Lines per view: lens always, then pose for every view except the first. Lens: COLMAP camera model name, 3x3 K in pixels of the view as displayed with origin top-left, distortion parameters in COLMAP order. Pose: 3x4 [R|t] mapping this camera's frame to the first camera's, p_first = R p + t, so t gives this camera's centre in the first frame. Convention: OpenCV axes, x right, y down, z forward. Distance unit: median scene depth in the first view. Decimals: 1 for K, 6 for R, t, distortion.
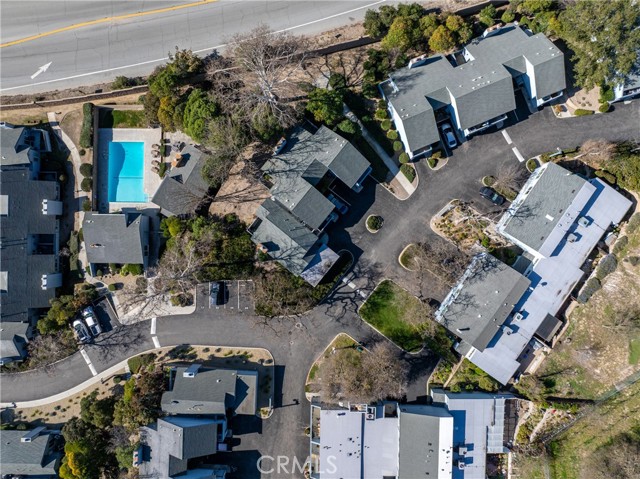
lens RADIAL K [[444.3, 0, 320.4], [0, 444.3, 239.8], [0, 0, 1]] dist [-0.031691, 0.020690]
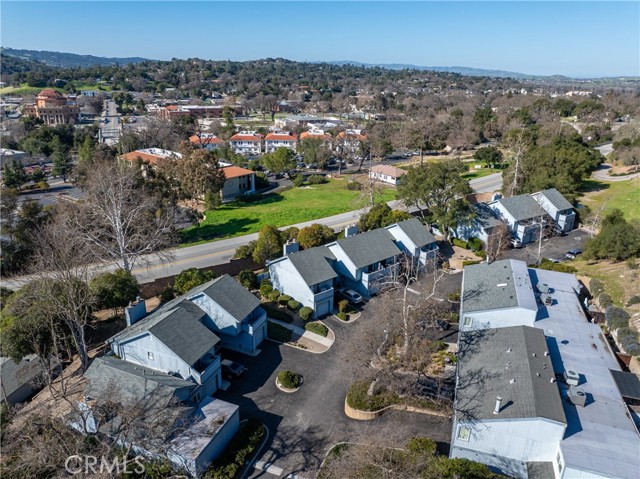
lens RADIAL K [[444.3, 0, 319.8], [0, 444.3, 239.7], [0, 0, 1]] dist [-0.031691, 0.020690]
pose [[0.955413, -0.082630, 0.283477, 0.000973], [0.293816, 0.361330, -0.884937, 0.459141], [-0.029307, 0.928770, 0.369497, 0.580097]]
